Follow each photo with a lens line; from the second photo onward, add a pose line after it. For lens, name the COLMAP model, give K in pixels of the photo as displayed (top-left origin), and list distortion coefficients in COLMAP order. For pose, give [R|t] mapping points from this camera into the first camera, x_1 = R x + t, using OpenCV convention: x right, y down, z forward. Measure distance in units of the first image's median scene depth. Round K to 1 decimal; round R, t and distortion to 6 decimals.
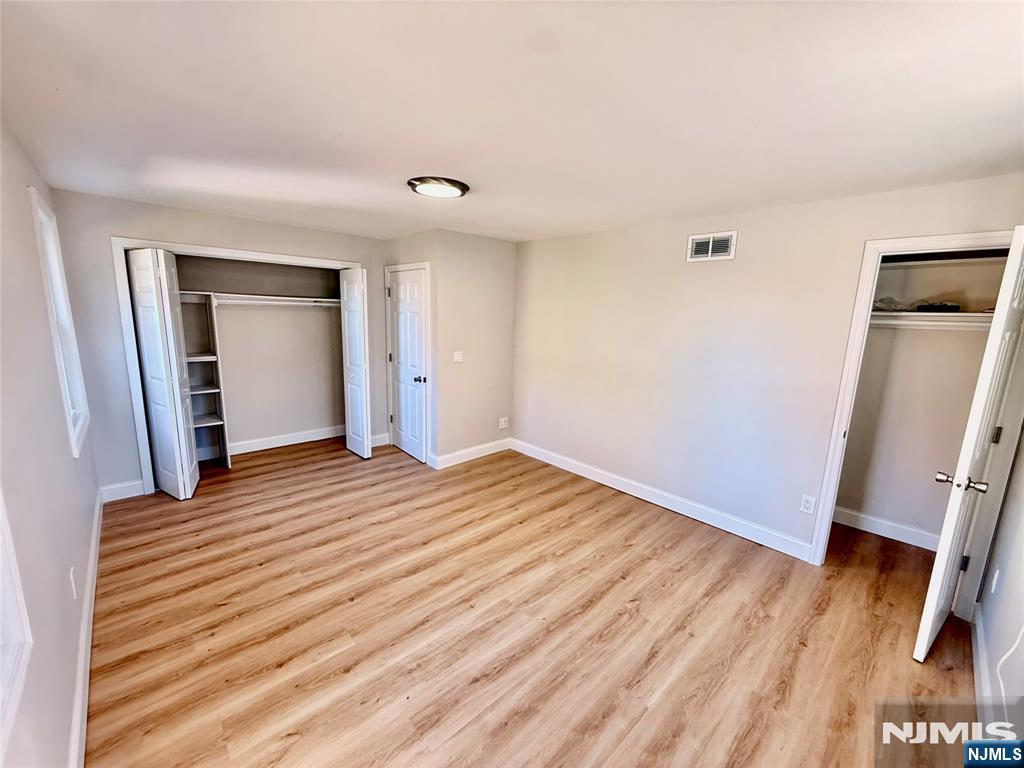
lens RADIAL K [[409.0, 0, 512.0], [0, 409.0, 384.0], [0, 0, 1]] dist [-0.001013, 0.000019]
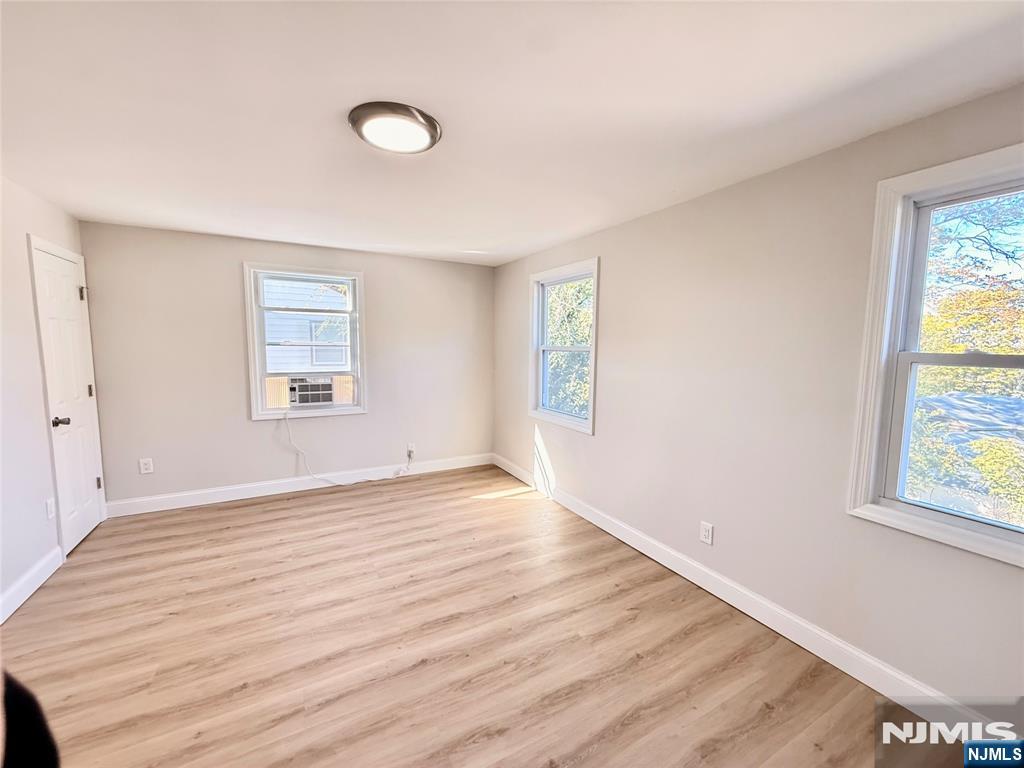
lens RADIAL K [[409.0, 0, 512.0], [0, 409.0, 384.0], [0, 0, 1]] dist [-0.001013, 0.000019]
pose [[-0.966702, -0.071738, 0.245645, -0.578276], [-0.001518, 0.961495, 0.274819, -0.269336], [-0.255901, 0.265296, -0.929587, 1.752623]]
